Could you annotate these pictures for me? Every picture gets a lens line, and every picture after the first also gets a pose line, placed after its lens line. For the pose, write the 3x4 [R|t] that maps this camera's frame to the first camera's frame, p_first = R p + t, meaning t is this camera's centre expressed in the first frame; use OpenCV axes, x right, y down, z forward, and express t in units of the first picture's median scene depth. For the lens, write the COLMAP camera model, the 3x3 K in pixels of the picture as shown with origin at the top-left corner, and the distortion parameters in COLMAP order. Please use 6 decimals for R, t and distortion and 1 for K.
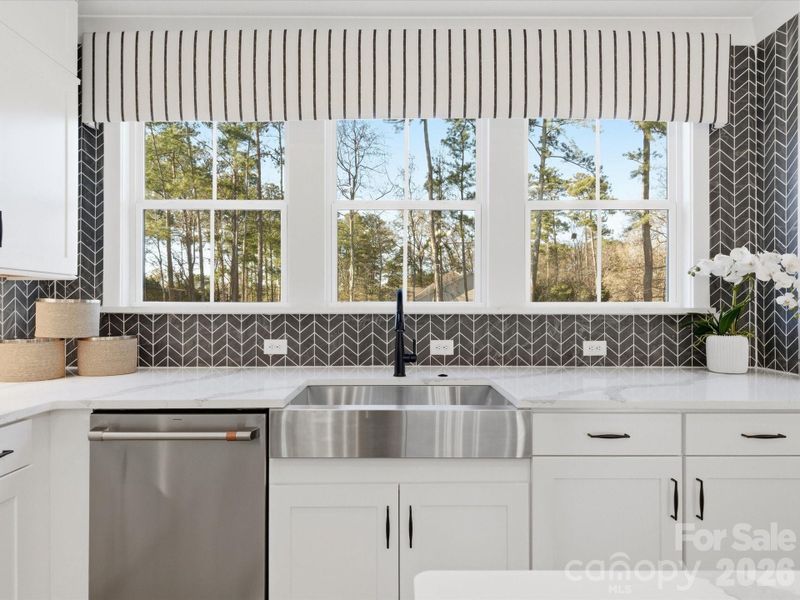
lens RADIAL K [[502.6, 0, 400.0], [0, 502.6, 300.0], [0, 0, 1]] dist [0.033675, -0.000169]
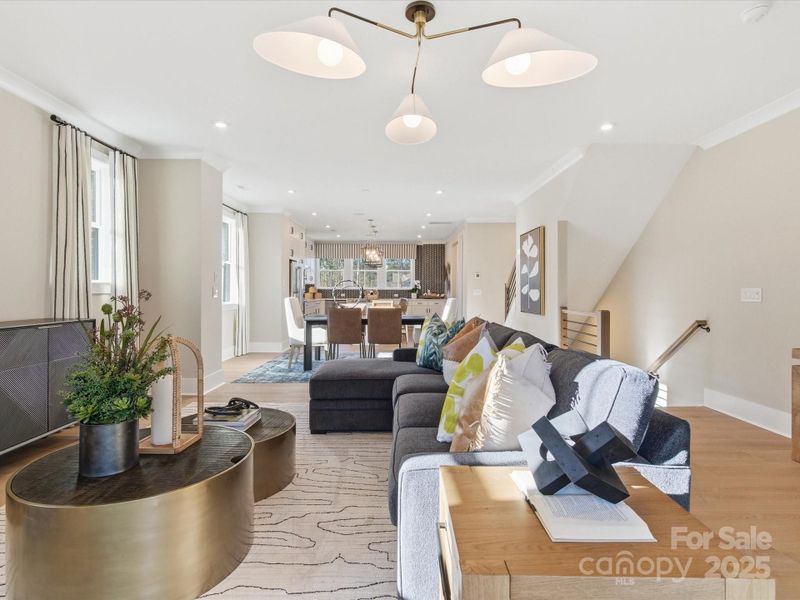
lens RADIAL K [[413.7, 0, 394.1], [0, 413.7, 299.5], [0, 0, 1]] dist [0.000056, -0.000210]
pose [[0.999987, 0.005057, -0.001019, 0.369159], [-0.005011, 0.999158, 0.040727, -0.056159], [0.001224, -0.040721, 0.999170, -3.918053]]
